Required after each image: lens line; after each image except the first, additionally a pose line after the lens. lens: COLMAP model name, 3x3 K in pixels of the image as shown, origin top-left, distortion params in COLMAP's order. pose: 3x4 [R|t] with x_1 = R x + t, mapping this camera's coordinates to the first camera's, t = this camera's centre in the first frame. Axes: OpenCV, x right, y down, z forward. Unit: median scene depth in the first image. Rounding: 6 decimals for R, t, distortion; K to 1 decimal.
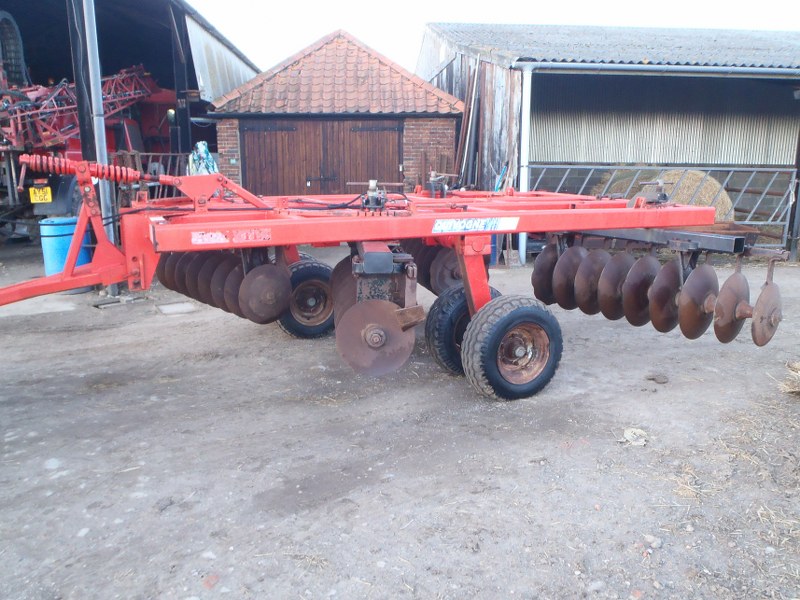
lens RADIAL K [[665.1, 0, 405.2], [0, 665.1, 305.3], [0, 0, 1]] dist [-0.041312, 0.026369]
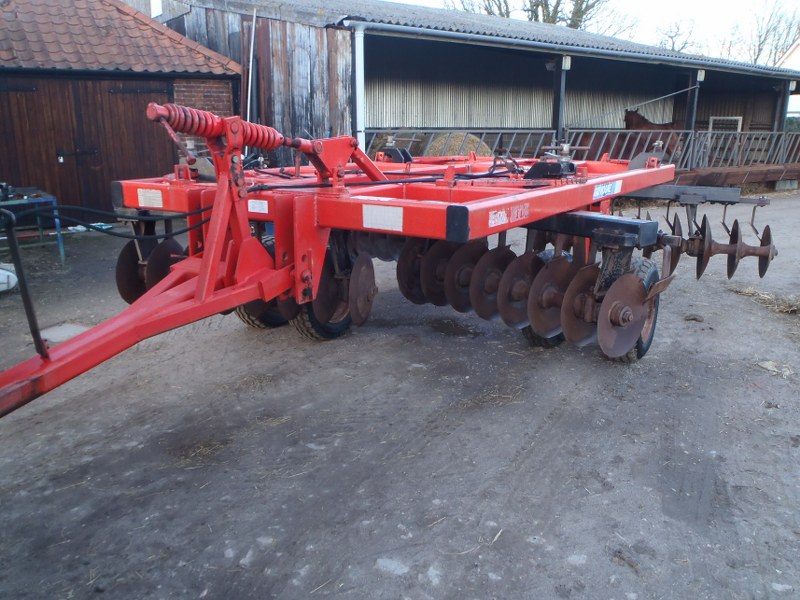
lens RADIAL K [[665.1, 0, 398.6], [0, 665.1, 303.2], [0, 0, 1]] dist [-0.041312, 0.026369]
pose [[0.849732, -0.140345, 0.508192, -0.518900], [0.119724, 0.990102, 0.073245, -0.047384], [-0.513441, -0.001395, 0.858124, 0.255457]]
